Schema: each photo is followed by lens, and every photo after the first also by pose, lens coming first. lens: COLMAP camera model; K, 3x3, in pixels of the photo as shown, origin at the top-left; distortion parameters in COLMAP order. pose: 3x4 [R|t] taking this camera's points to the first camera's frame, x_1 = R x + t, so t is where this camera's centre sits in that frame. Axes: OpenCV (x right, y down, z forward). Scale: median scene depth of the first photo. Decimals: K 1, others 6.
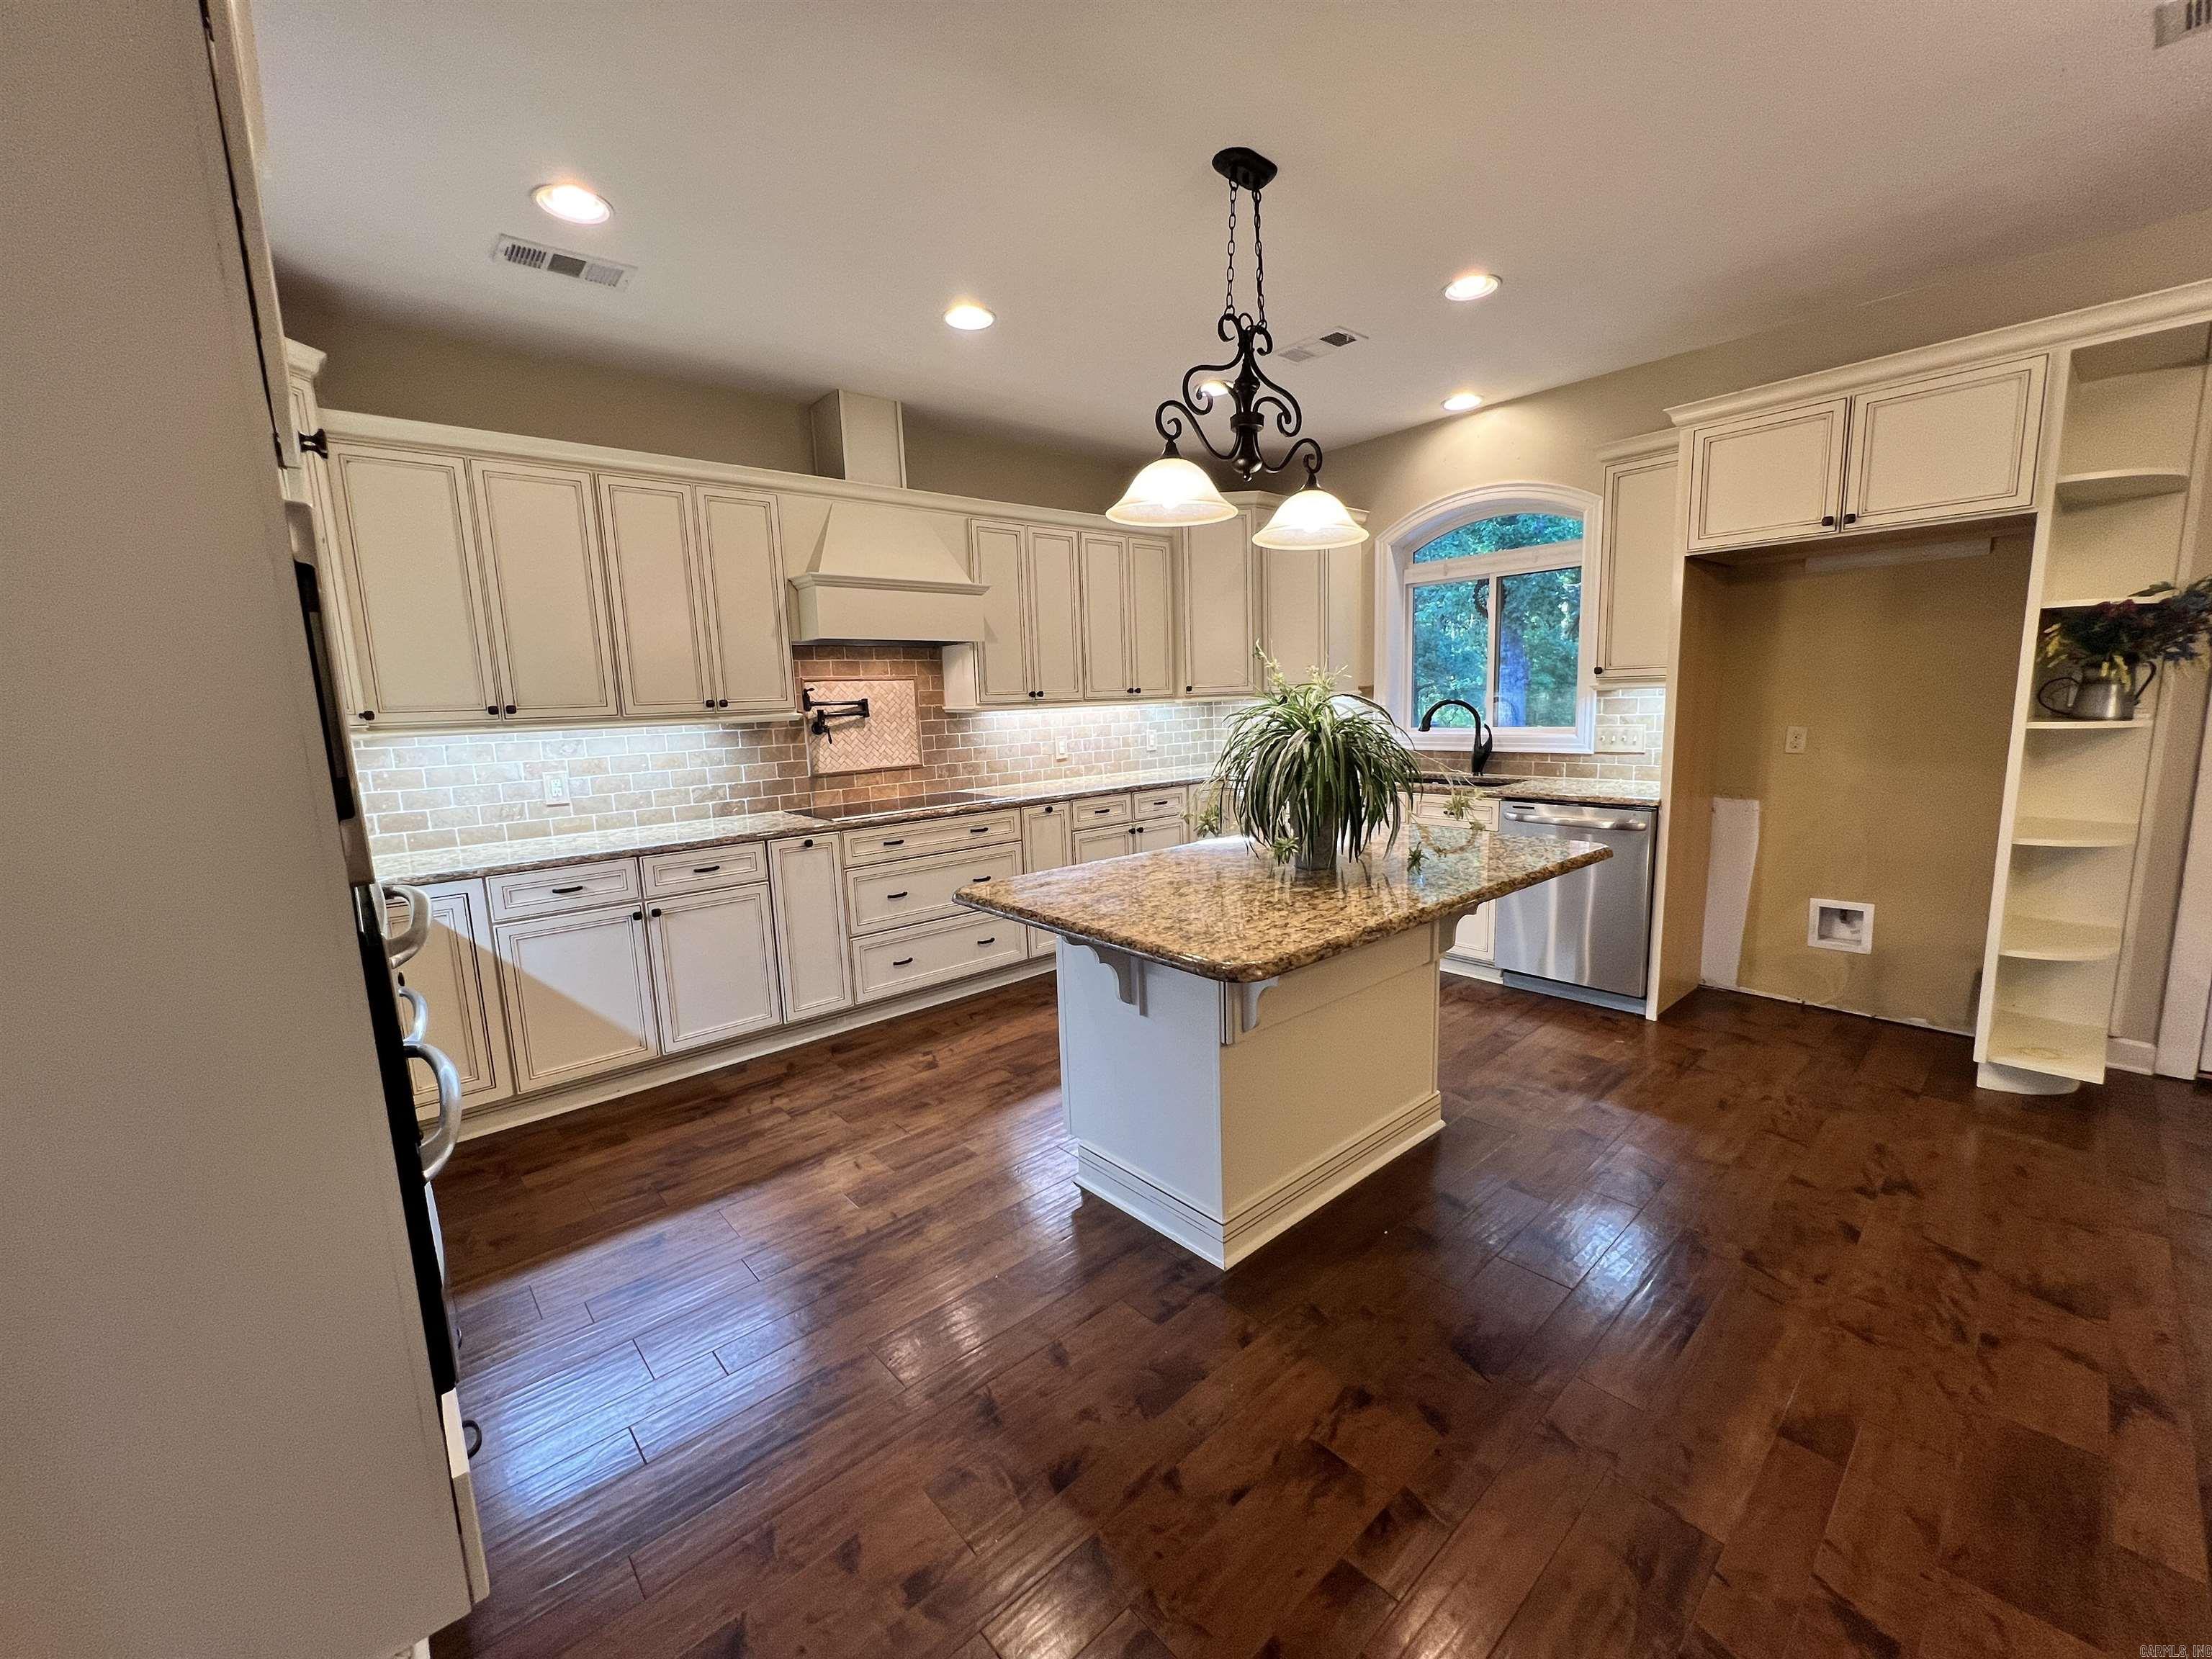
lens RADIAL K [[885.7, 0, 1109.1], [0, 885.7, 831.3], [0, 0, 1]] dist [-0.000800, -0.000084]
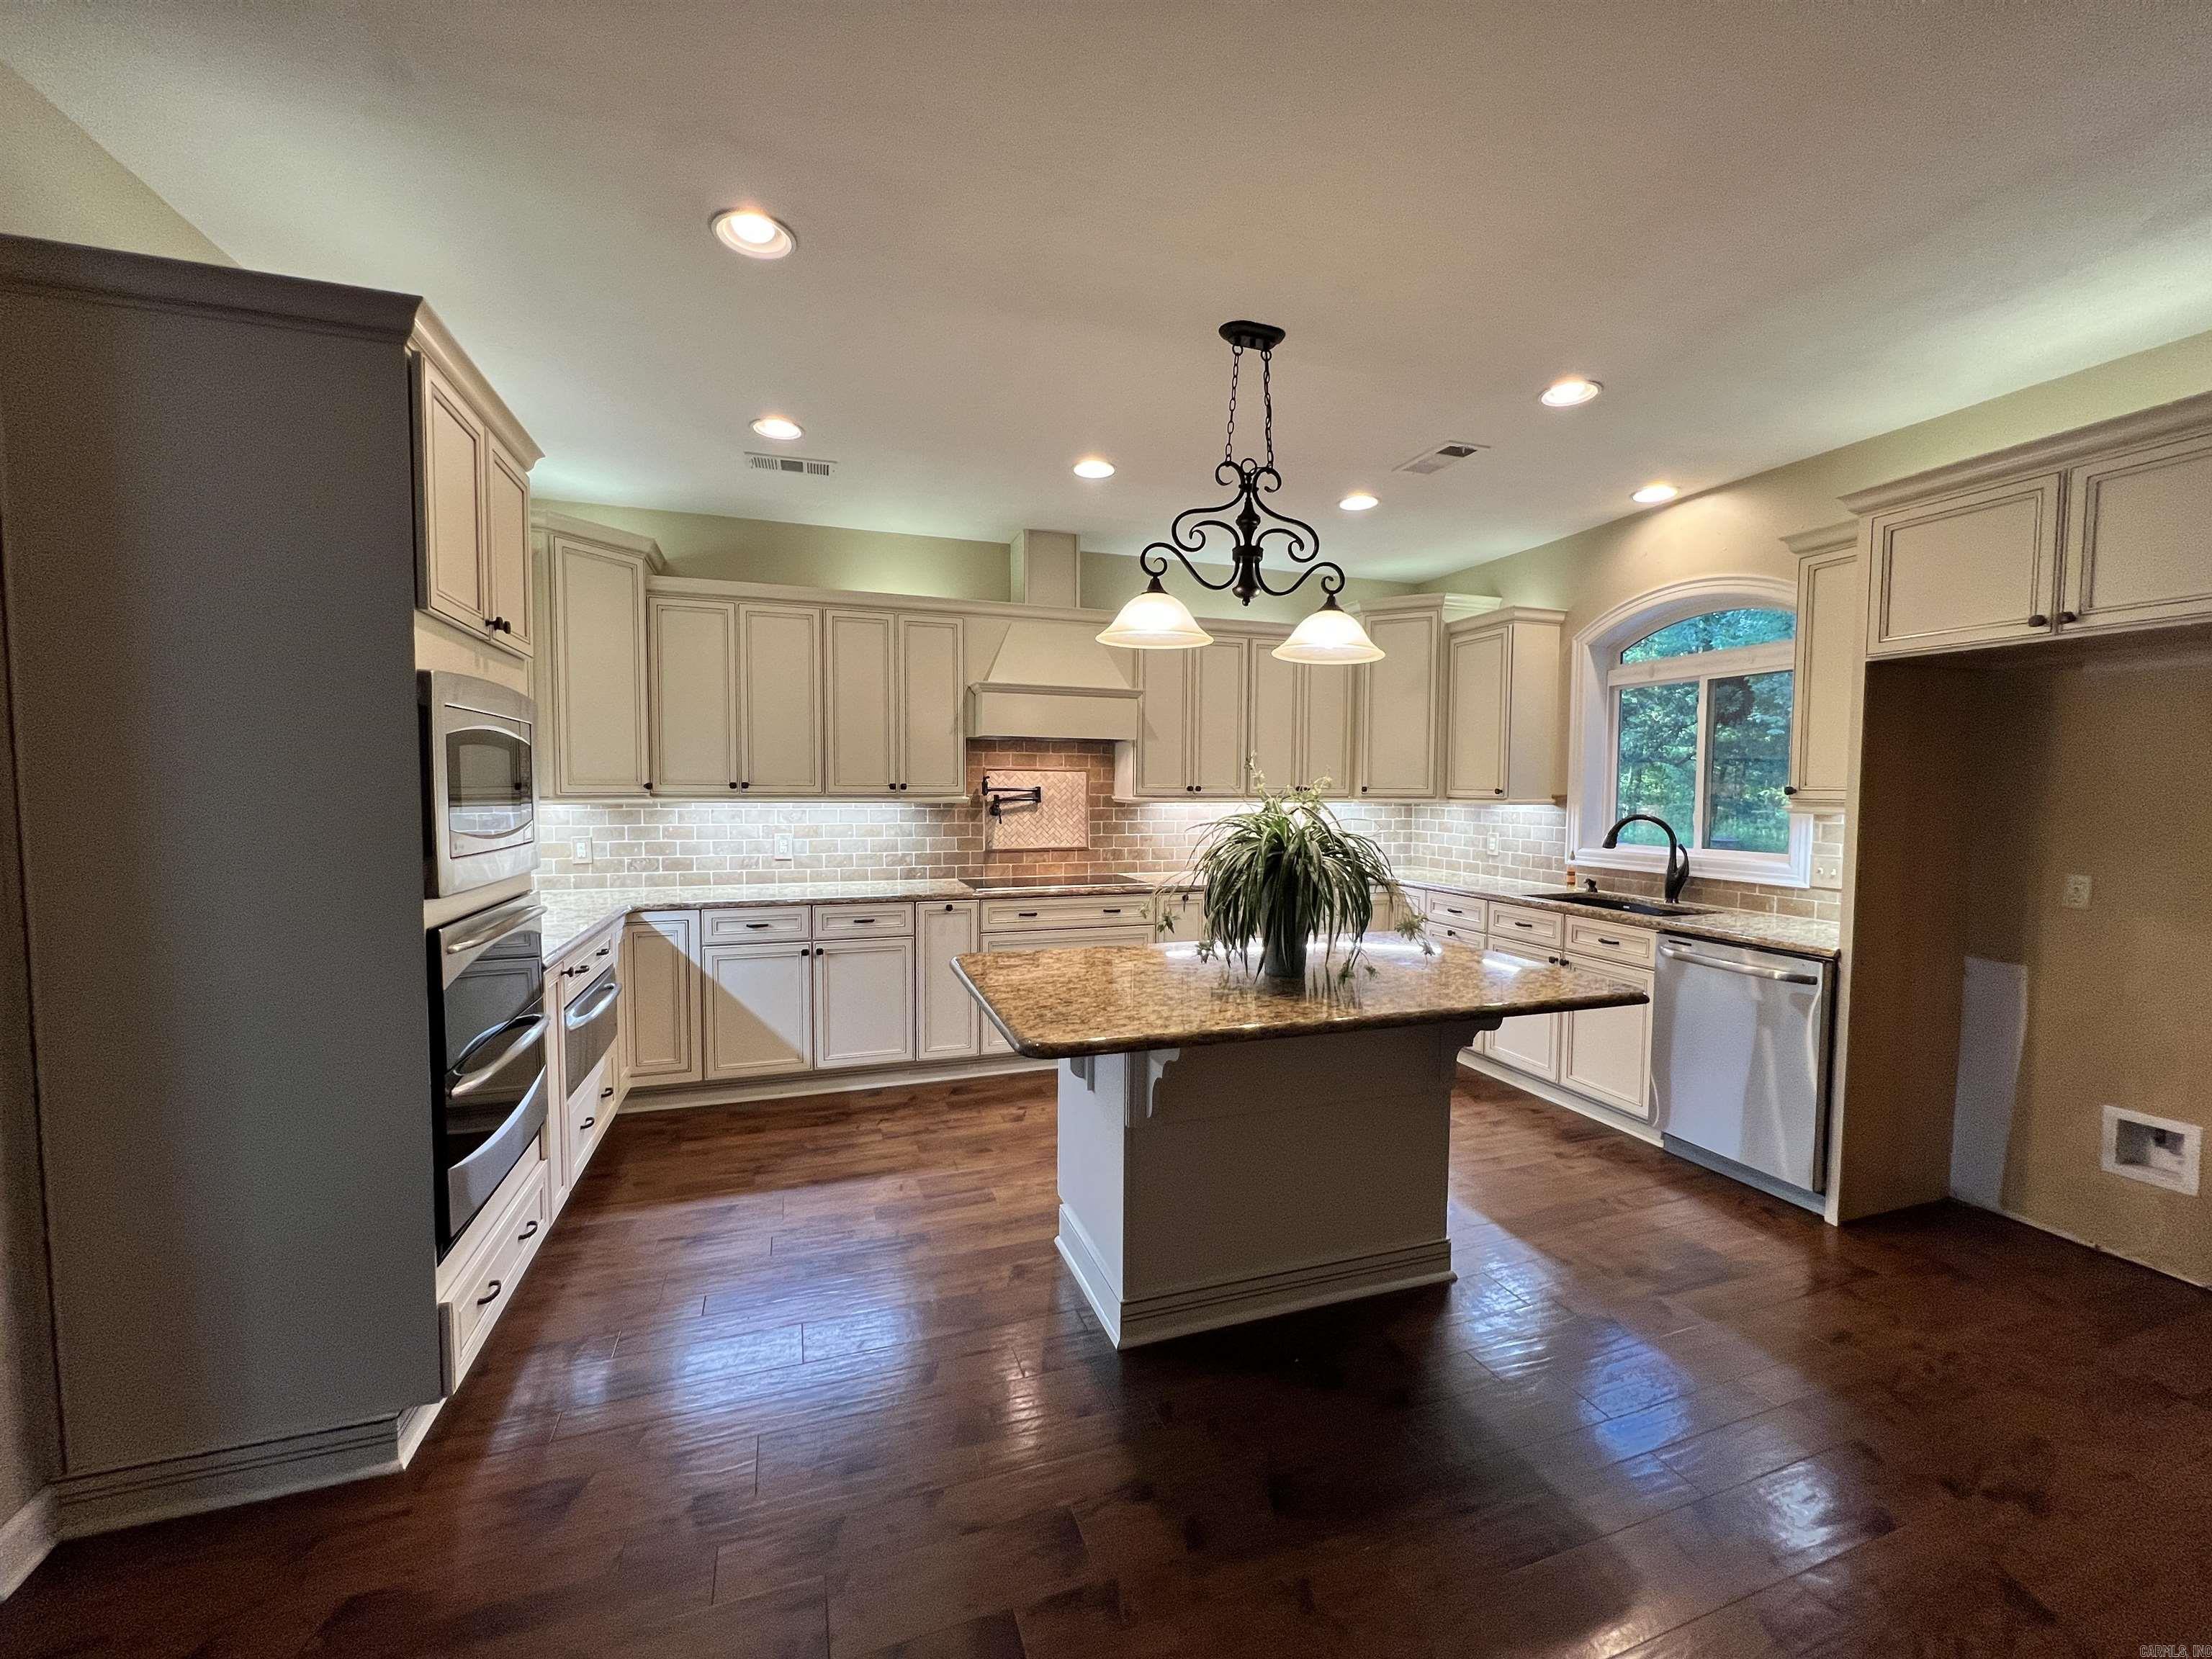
lens RADIAL K [[885.7, 0, 1108.3], [0, 885.7, 830.4], [0, 0, 1]] dist [-0.000800, -0.000084]
pose [[0.927233, 0.059848, -0.369673, 0.315255], [-0.094880, 0.992483, -0.077305, -0.019423], [0.362267, 0.106754, 0.925941, -0.021924]]
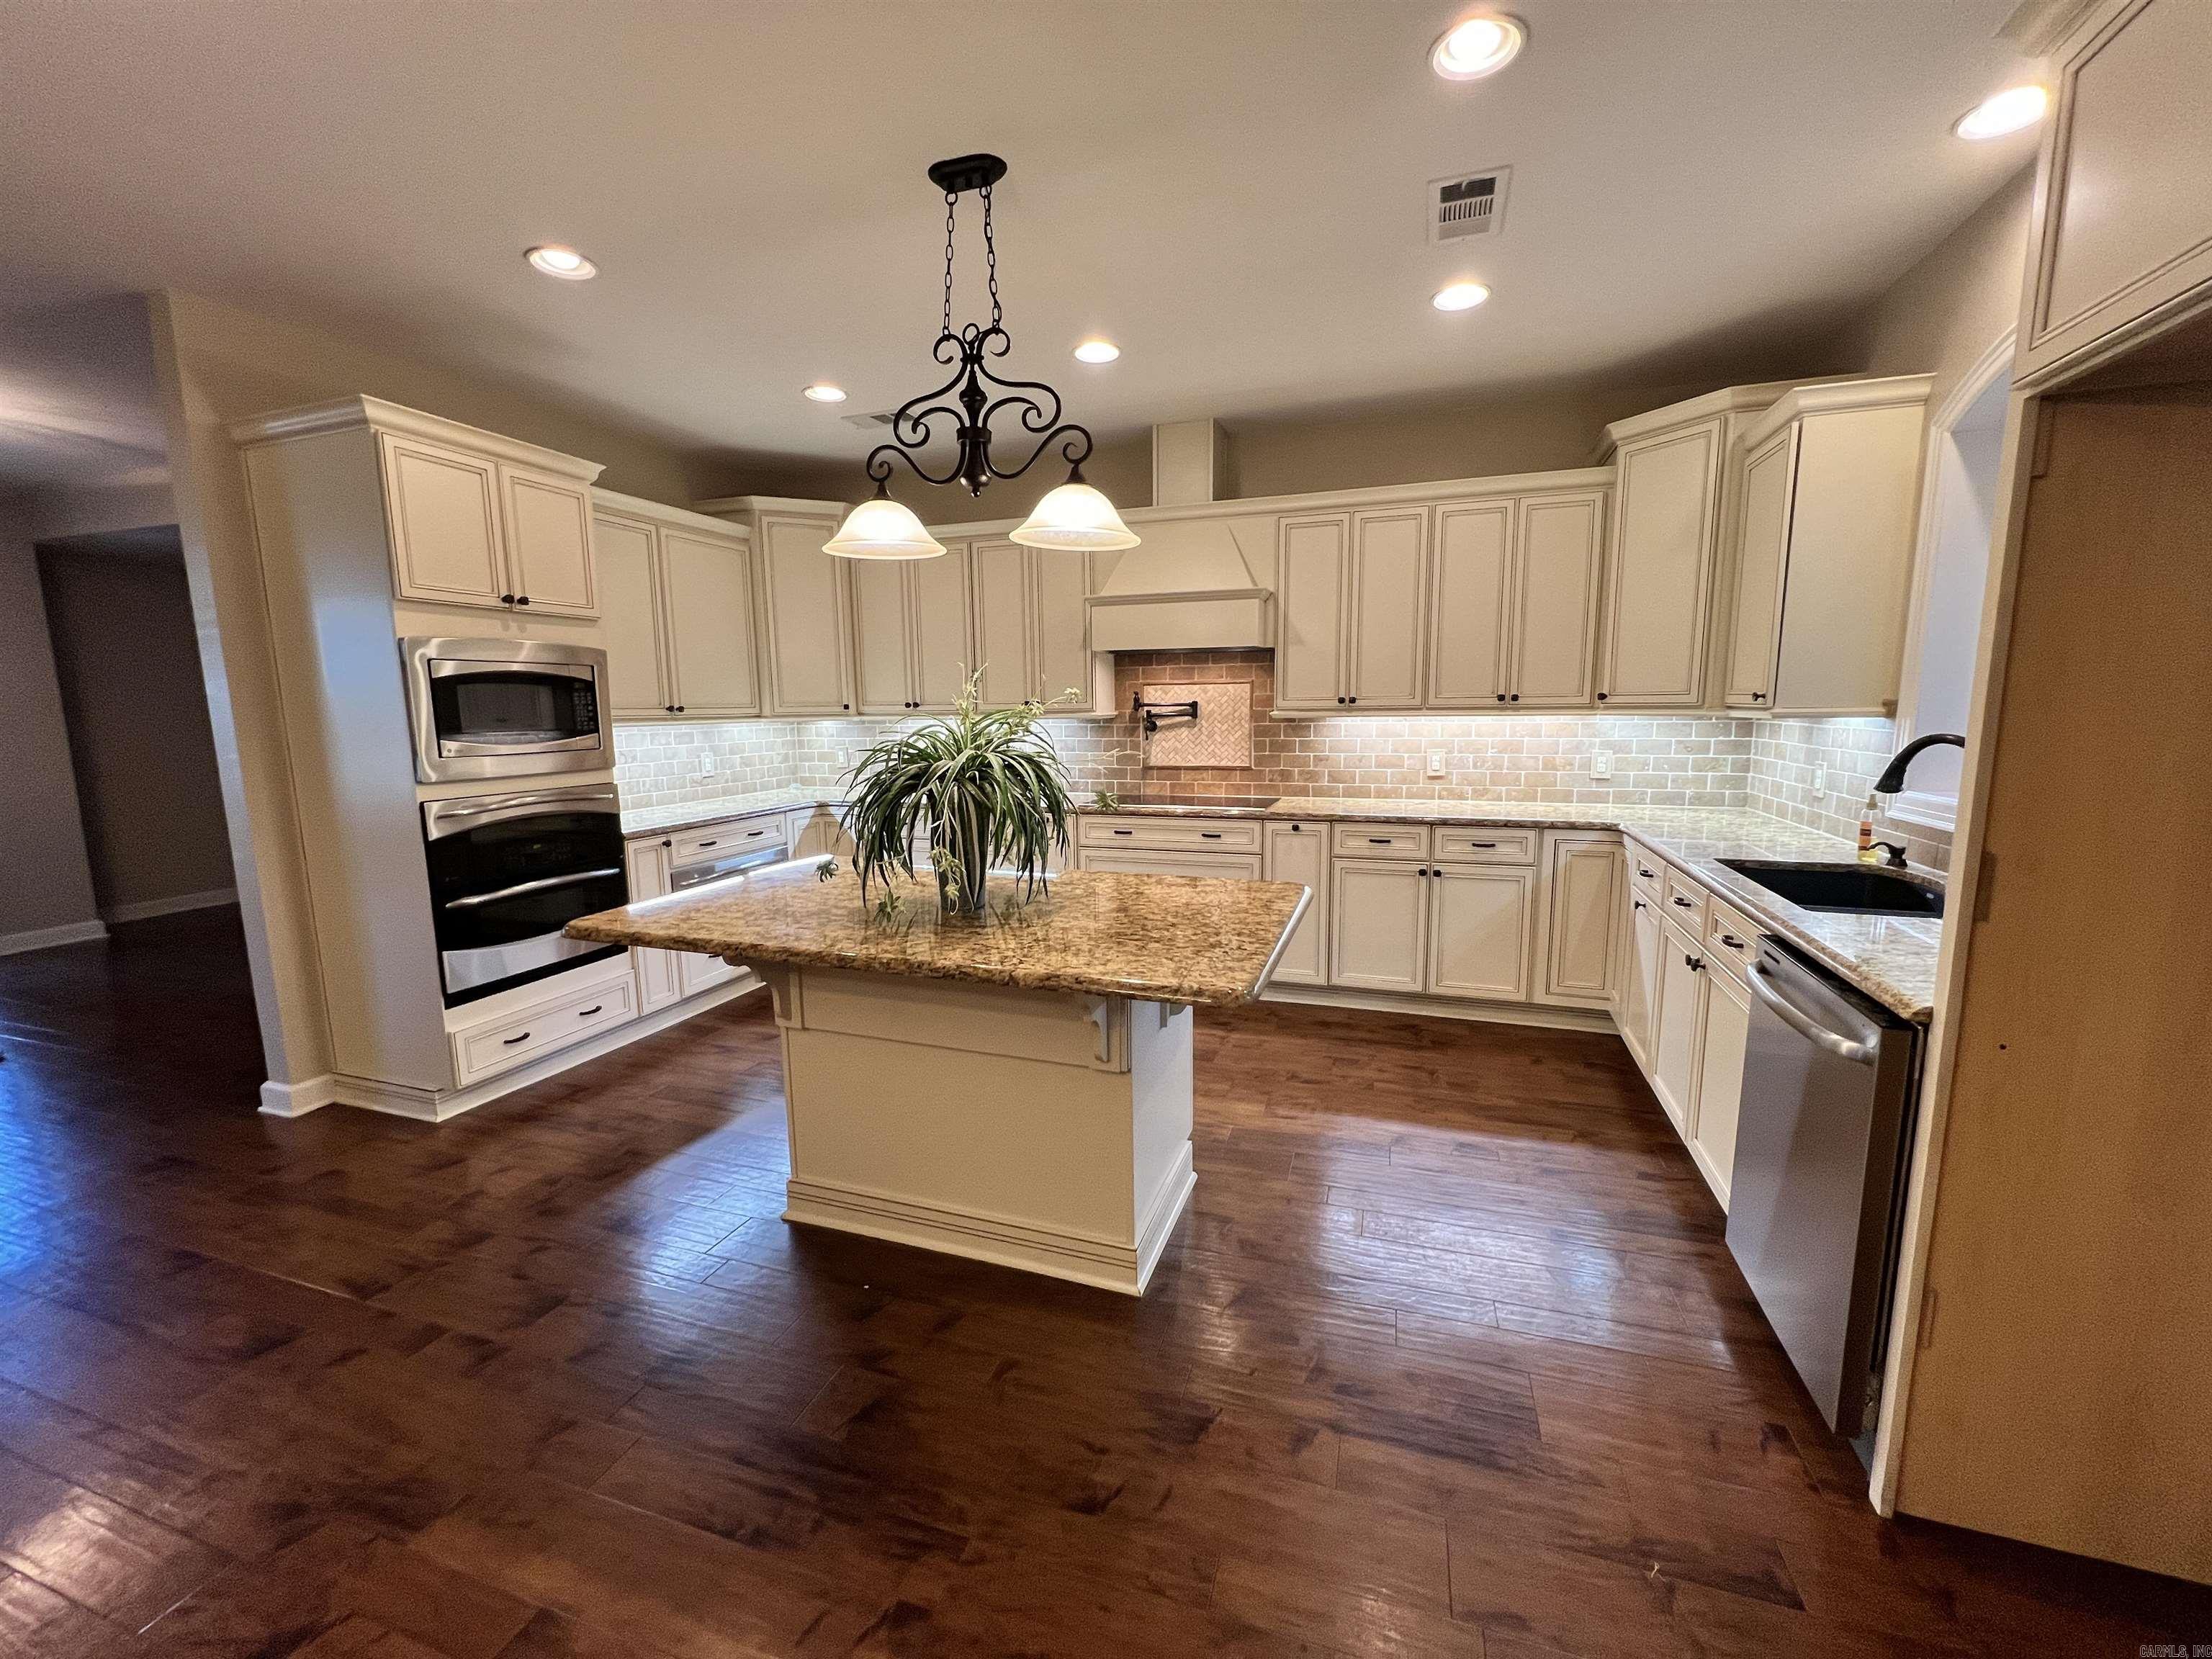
lens RADIAL K [[885.7, 0, 1108.0], [0, 885.7, 829.6], [0, 0, 1]] dist [-0.000800, -0.000084]
pose [[0.497917, 0.151892, -0.853819, 0.840604], [-0.135573, 0.986071, 0.096358, -0.115081], [0.856562, 0.067776, 0.511574, 0.498012]]
